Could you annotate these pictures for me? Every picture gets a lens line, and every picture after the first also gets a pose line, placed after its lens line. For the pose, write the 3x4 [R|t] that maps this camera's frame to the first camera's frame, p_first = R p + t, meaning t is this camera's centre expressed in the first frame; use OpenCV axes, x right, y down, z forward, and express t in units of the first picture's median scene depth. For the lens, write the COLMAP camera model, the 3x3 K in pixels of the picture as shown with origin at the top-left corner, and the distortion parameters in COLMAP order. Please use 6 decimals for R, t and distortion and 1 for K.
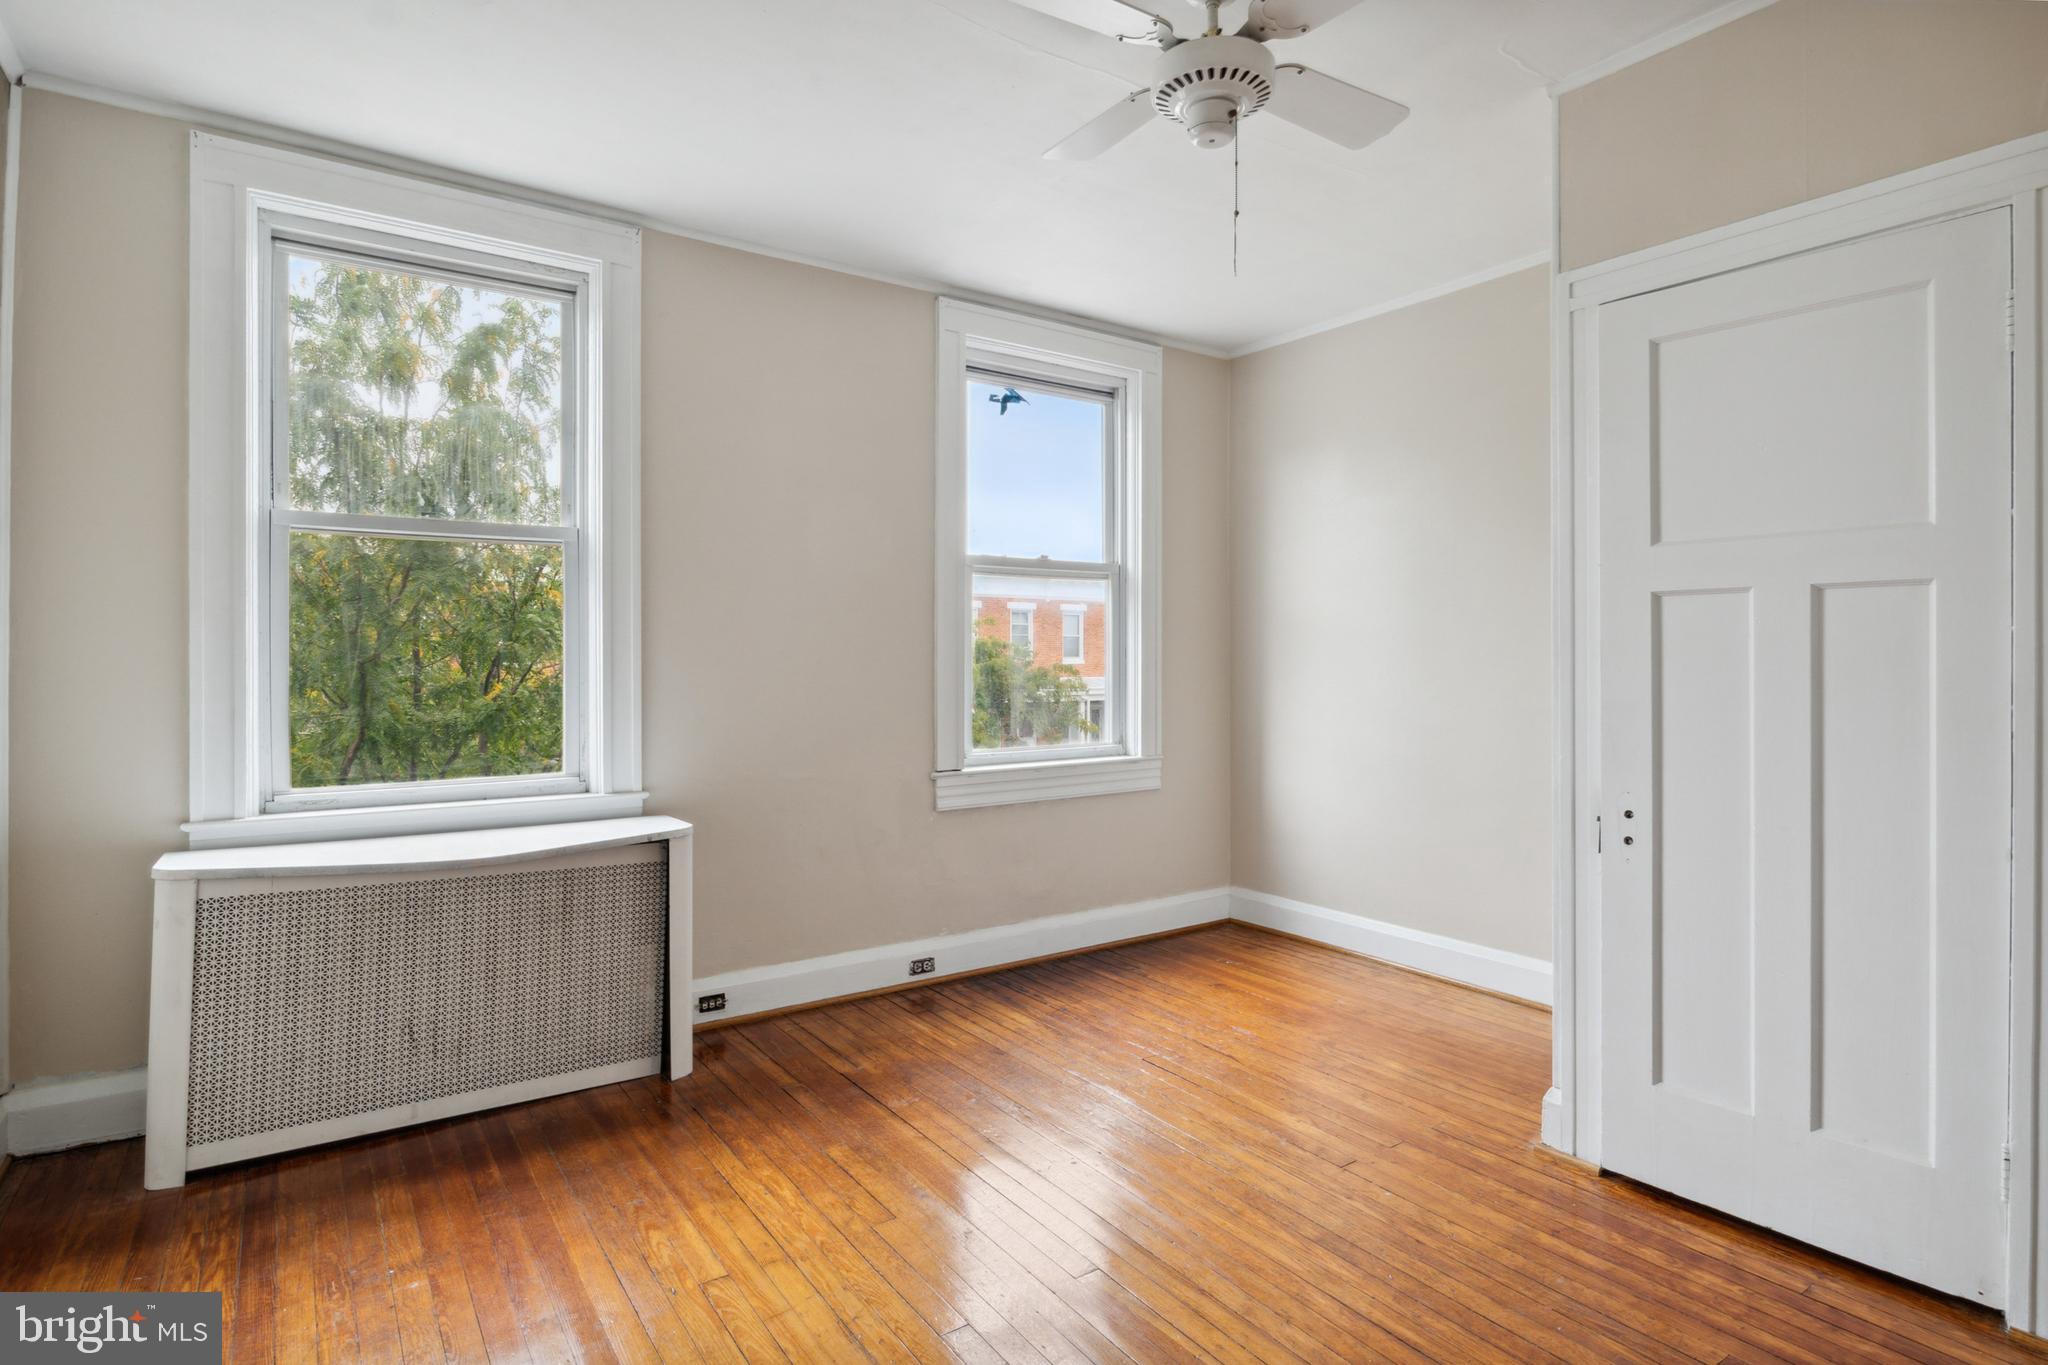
lens RADIAL K [[1088.0, 0, 1014.3], [0, 1088.0, 663.2], [0, 0, 1]] dist [-0.002960, -0.000470]
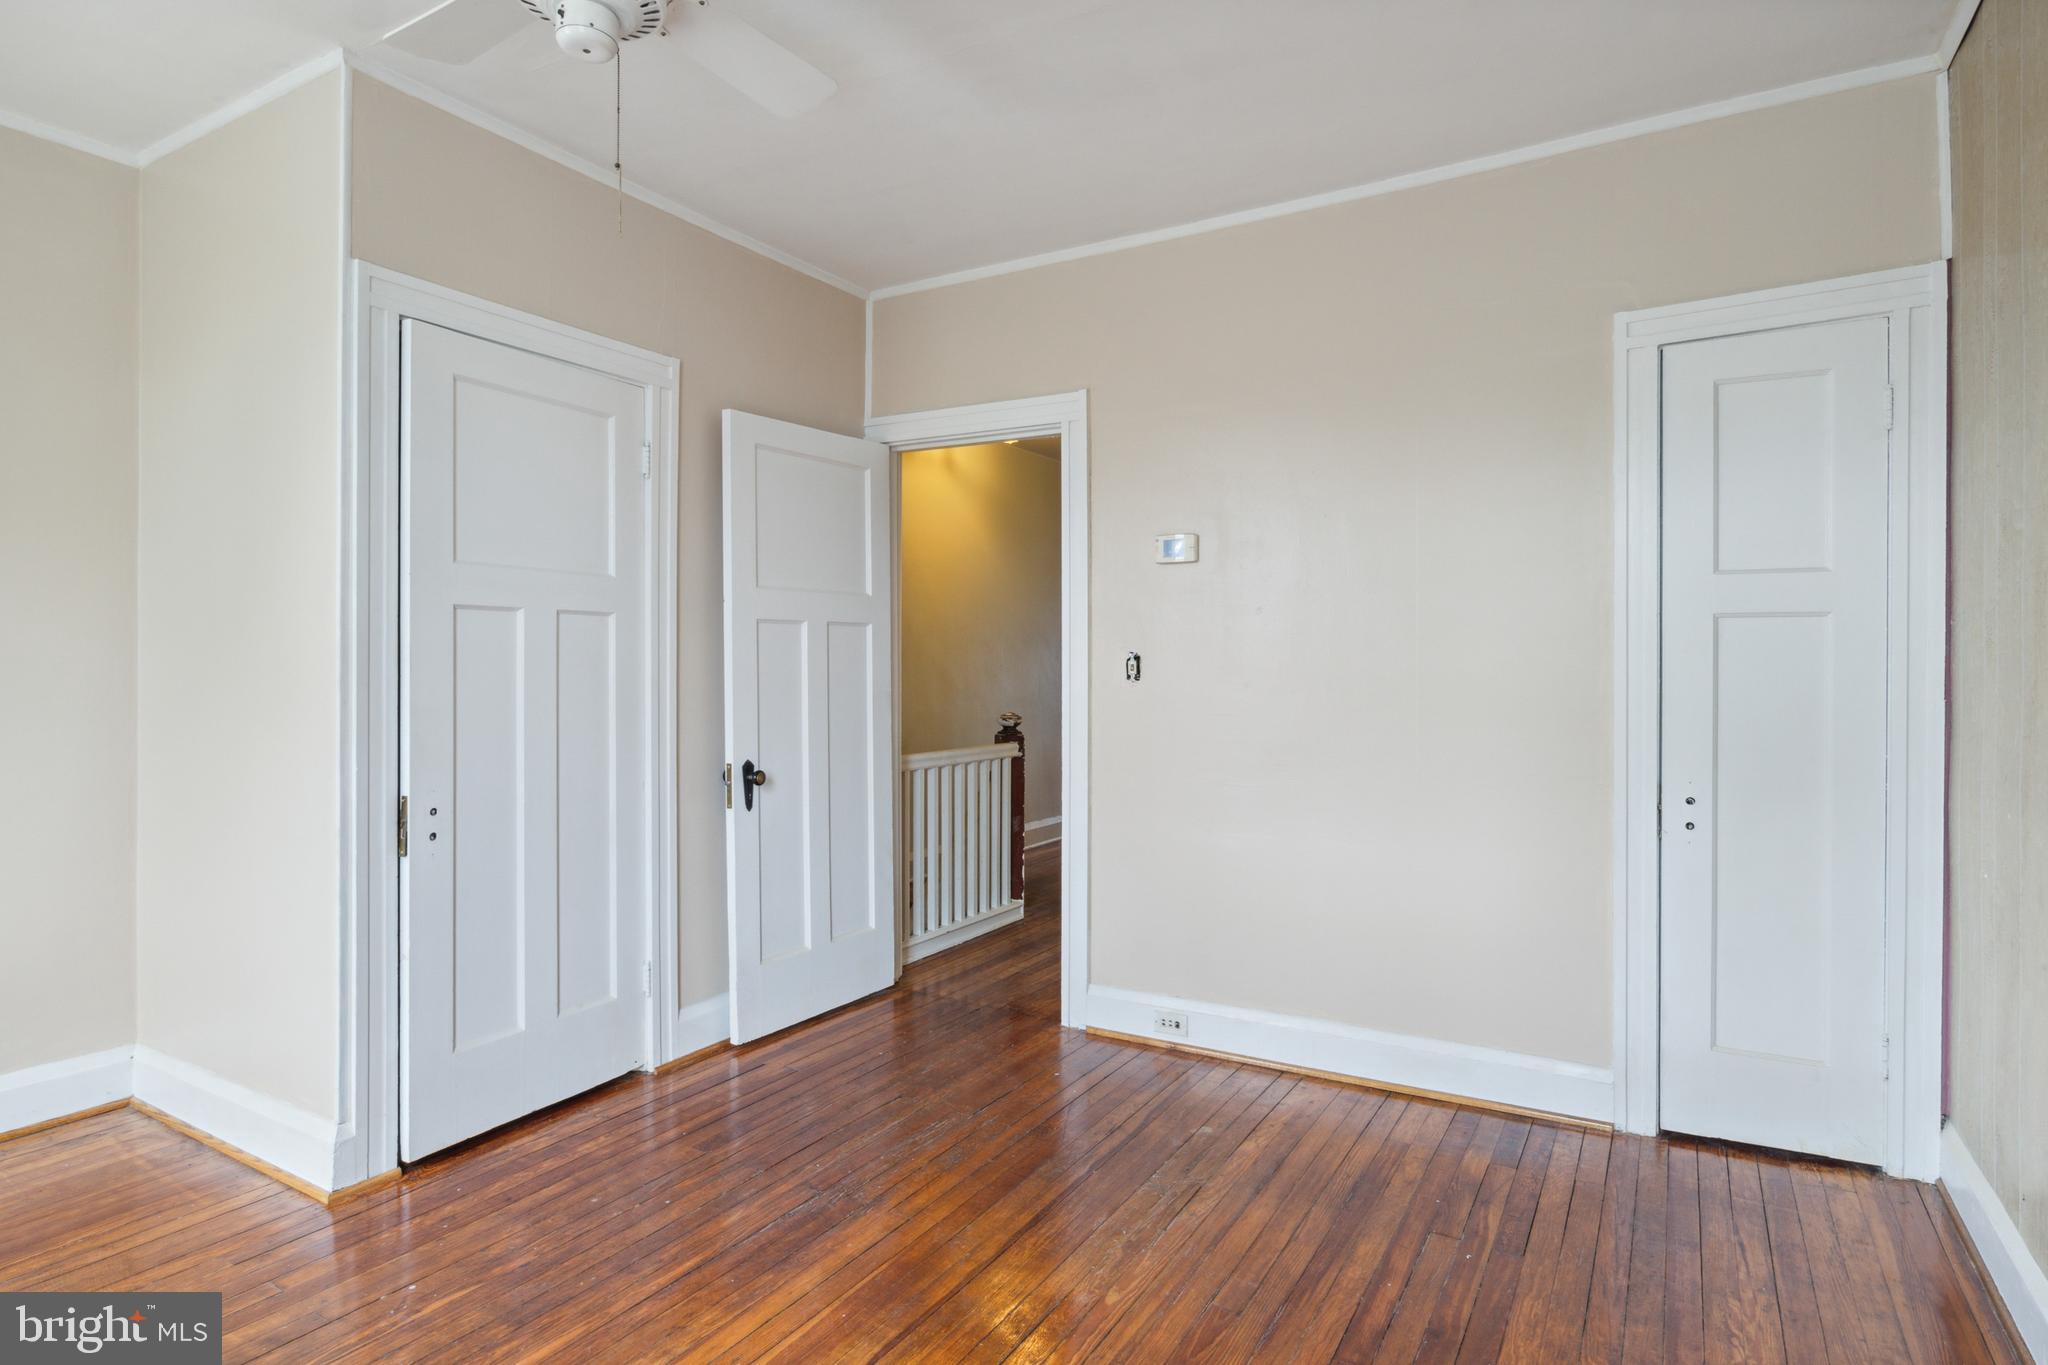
lens RADIAL K [[1088.0, 0, 1014.9], [0, 1088.0, 672.6], [0, 0, 1]] dist [-0.002960, -0.000470]
pose [[-0.413254, -0.009136, 0.910570, -0.708467], [0.011029, 0.999826, 0.015036, -0.008758], [-0.910549, 0.016256, -0.413082, 1.017587]]
